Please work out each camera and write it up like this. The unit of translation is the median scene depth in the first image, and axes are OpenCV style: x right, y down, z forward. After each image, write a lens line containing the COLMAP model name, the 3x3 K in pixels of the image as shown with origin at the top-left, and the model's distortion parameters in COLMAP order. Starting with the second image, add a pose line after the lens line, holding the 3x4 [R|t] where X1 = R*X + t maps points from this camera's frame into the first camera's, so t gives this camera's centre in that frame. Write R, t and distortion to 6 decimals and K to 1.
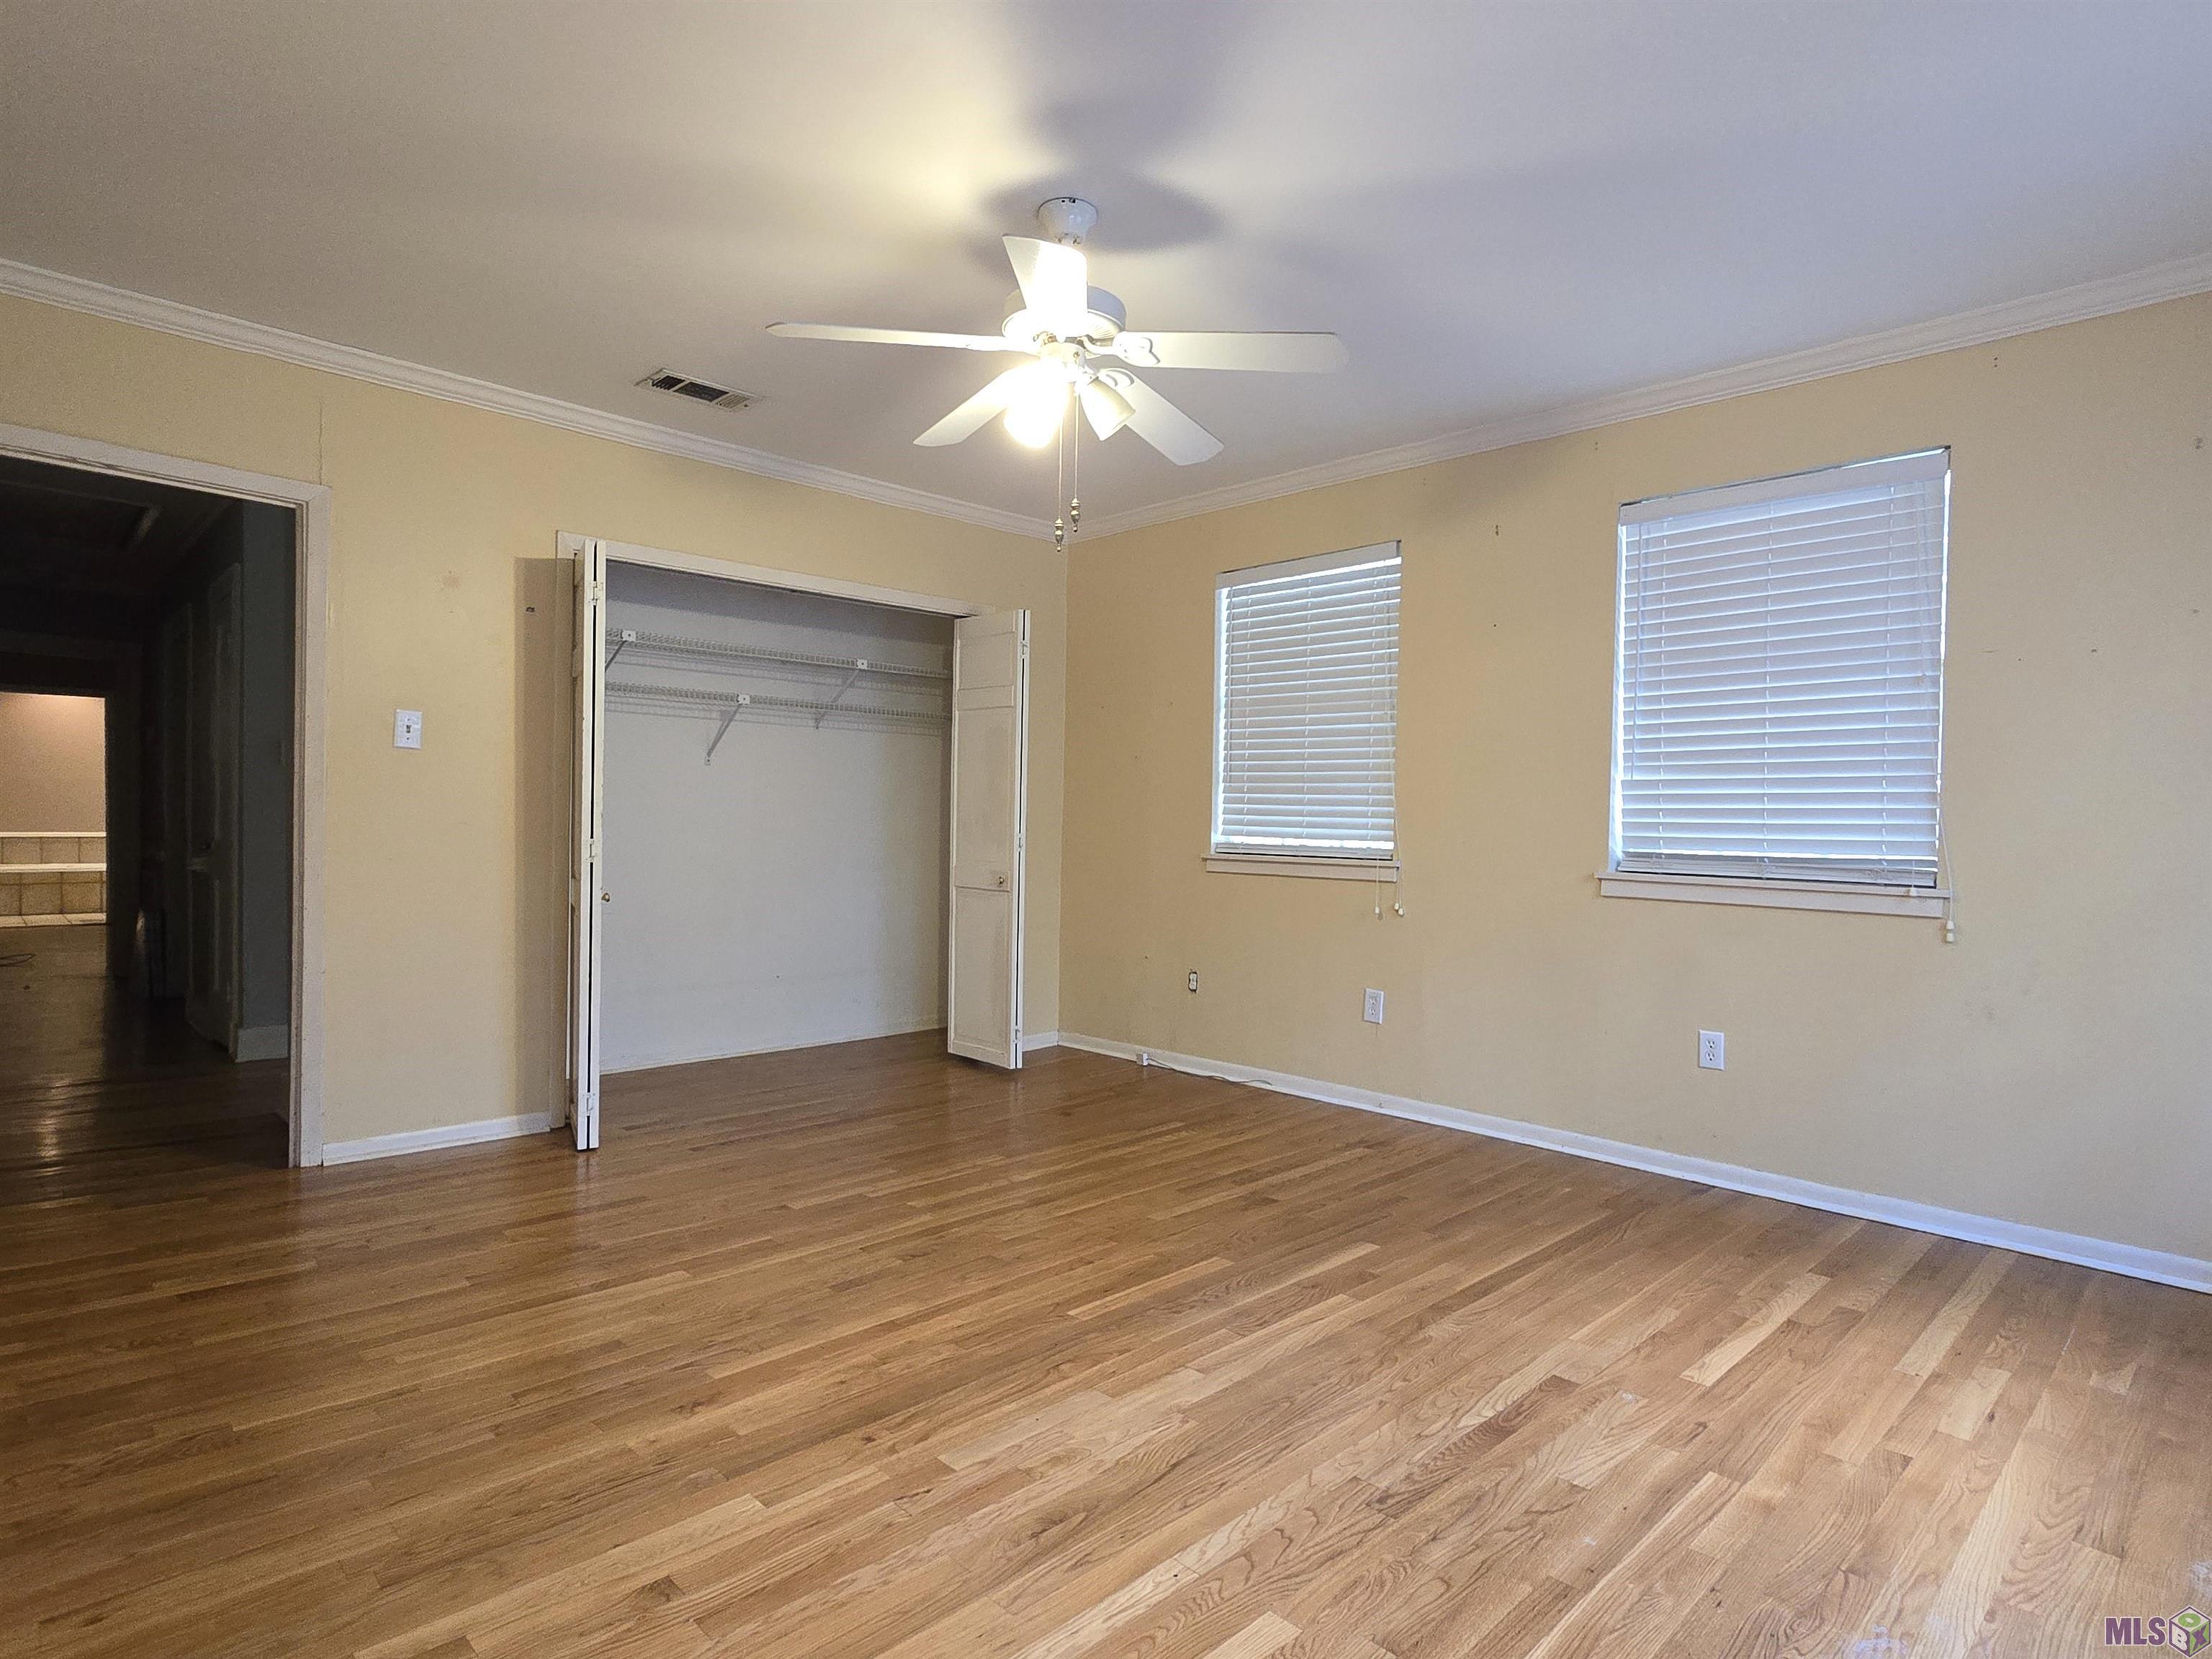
lens RADIAL K [[1199.2, 0, 1126.1], [0, 1199.2, 836.5], [0, 0, 1]] dist [-0.004931, 0.001896]
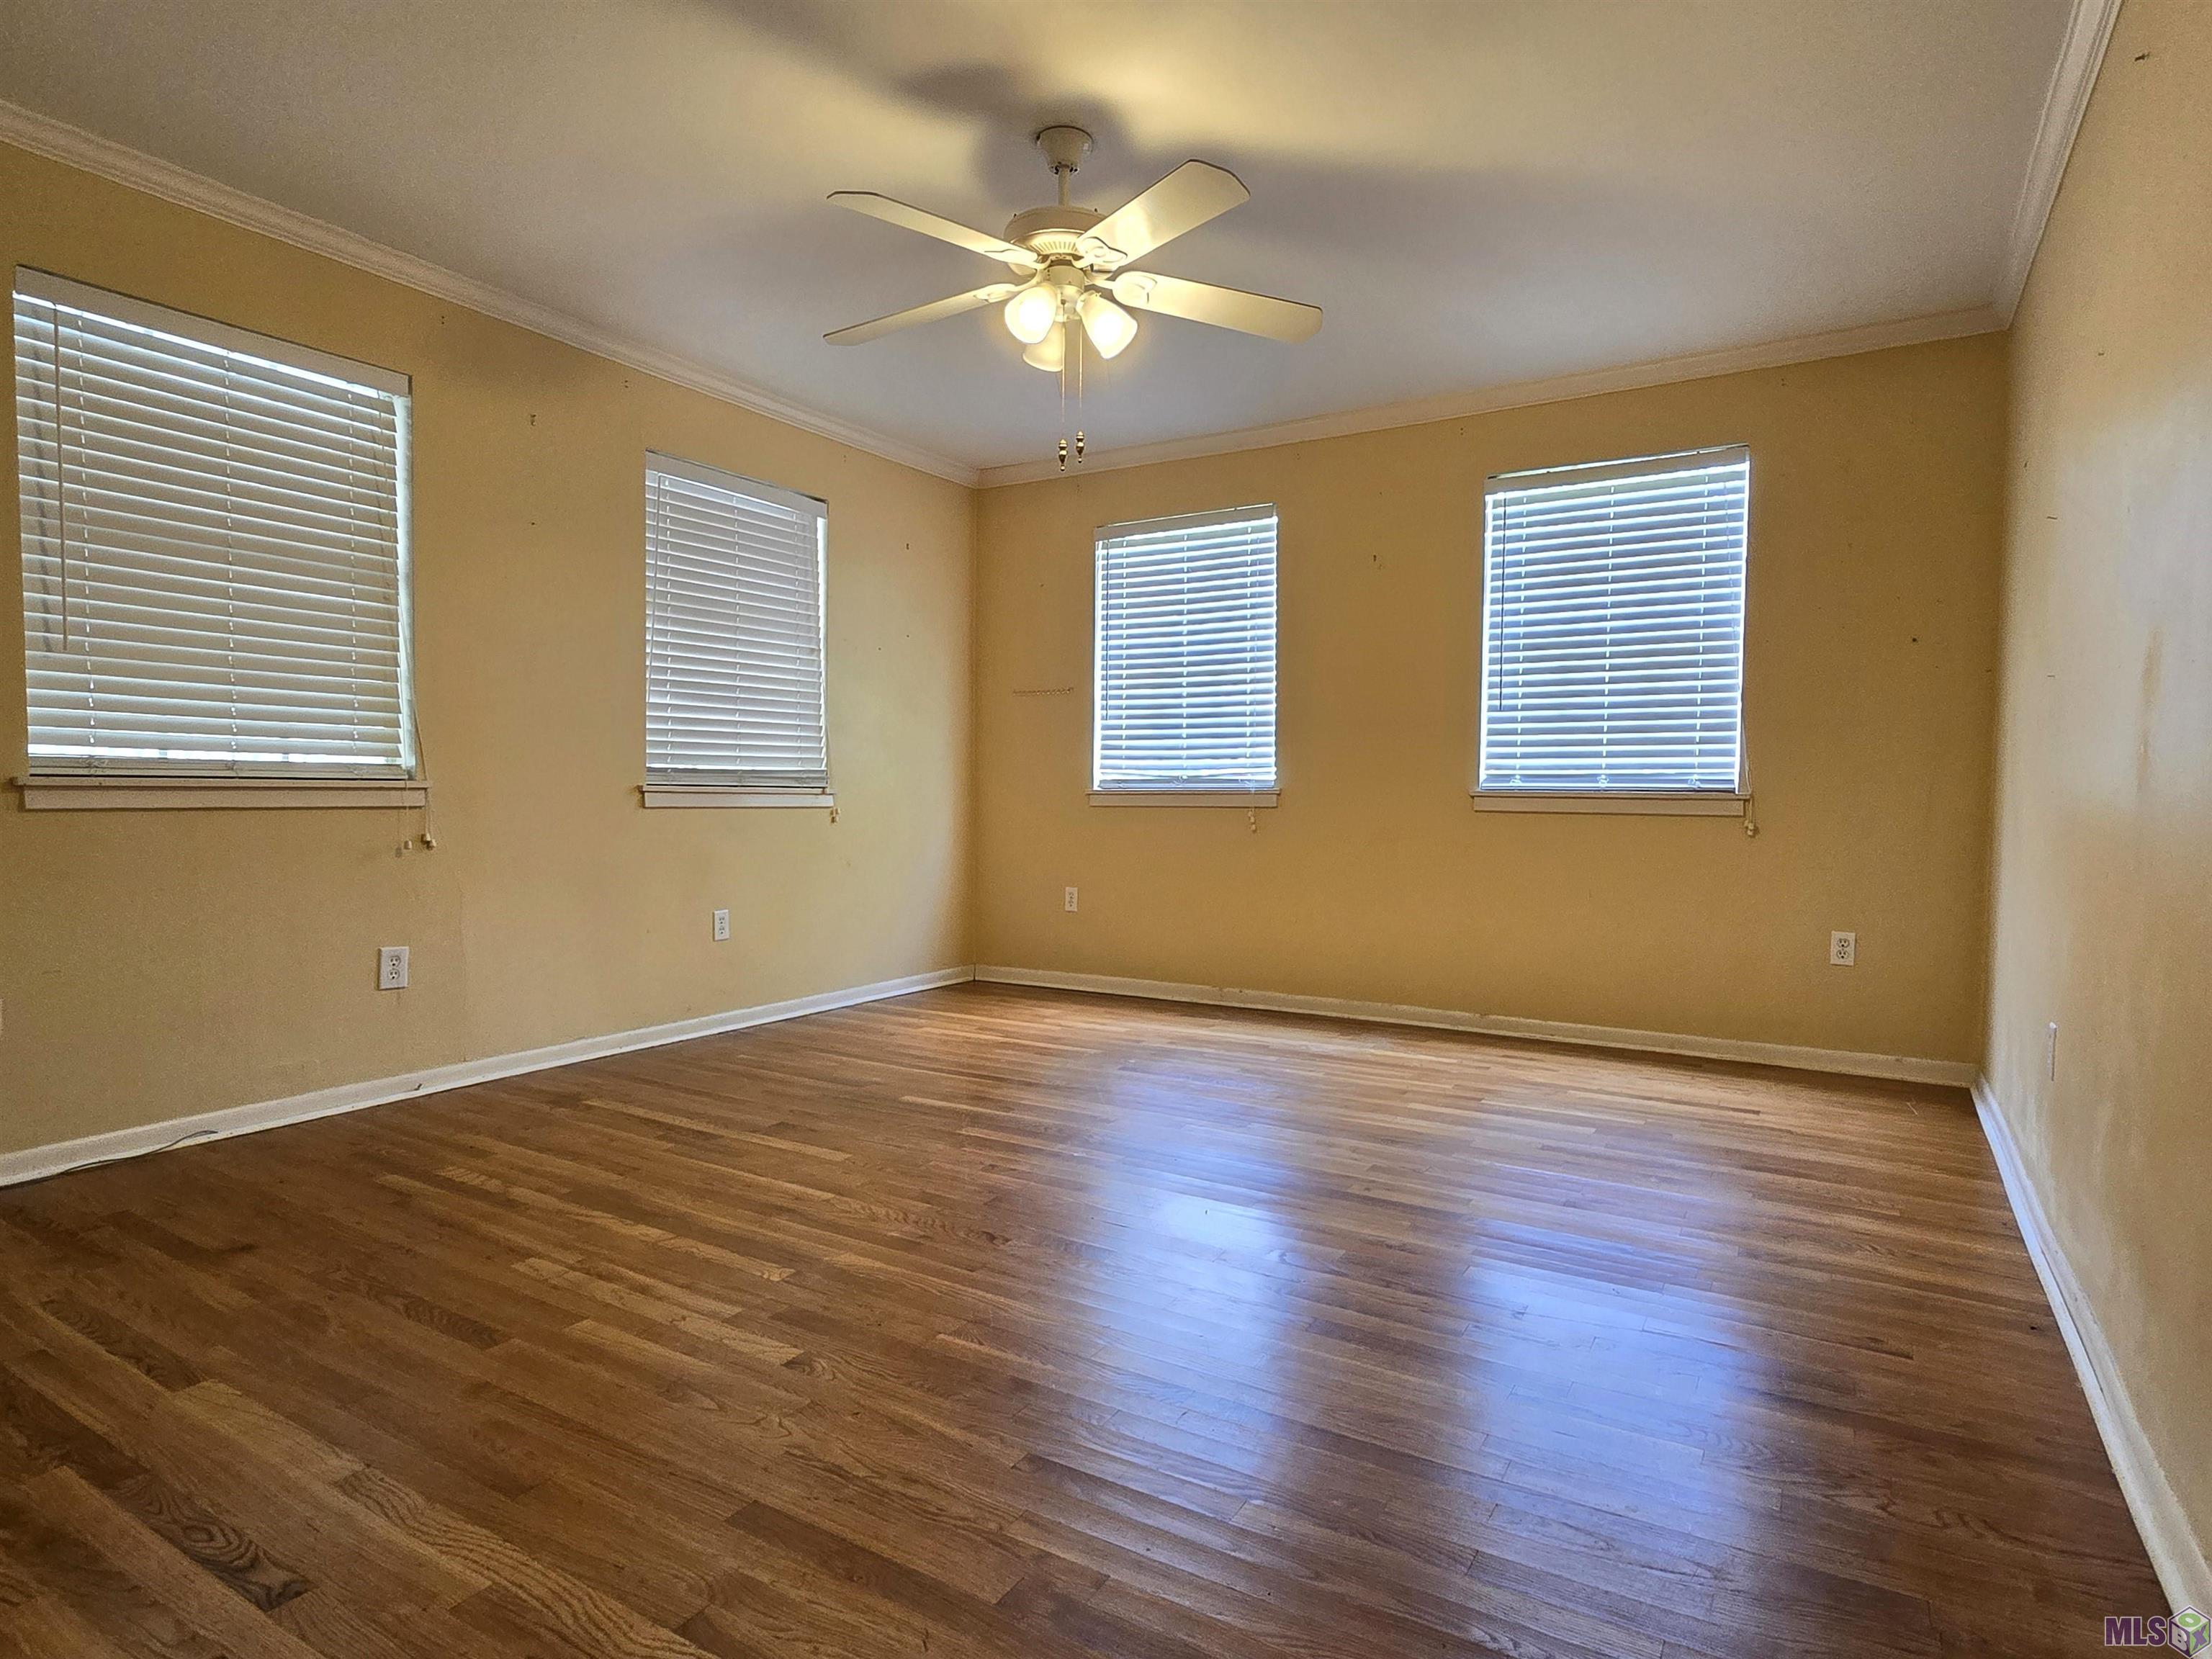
lens RADIAL K [[1199.2, 0, 1111.5], [0, 1199.2, 825.5], [0, 0, 1]] dist [-0.004931, 0.001896]
pose [[-0.244148, -0.049797, 0.968459, -0.723944], [-0.000633, 0.998689, 0.051191, 0.009719], [-0.969738, 0.011885, -0.243859, 0.808008]]
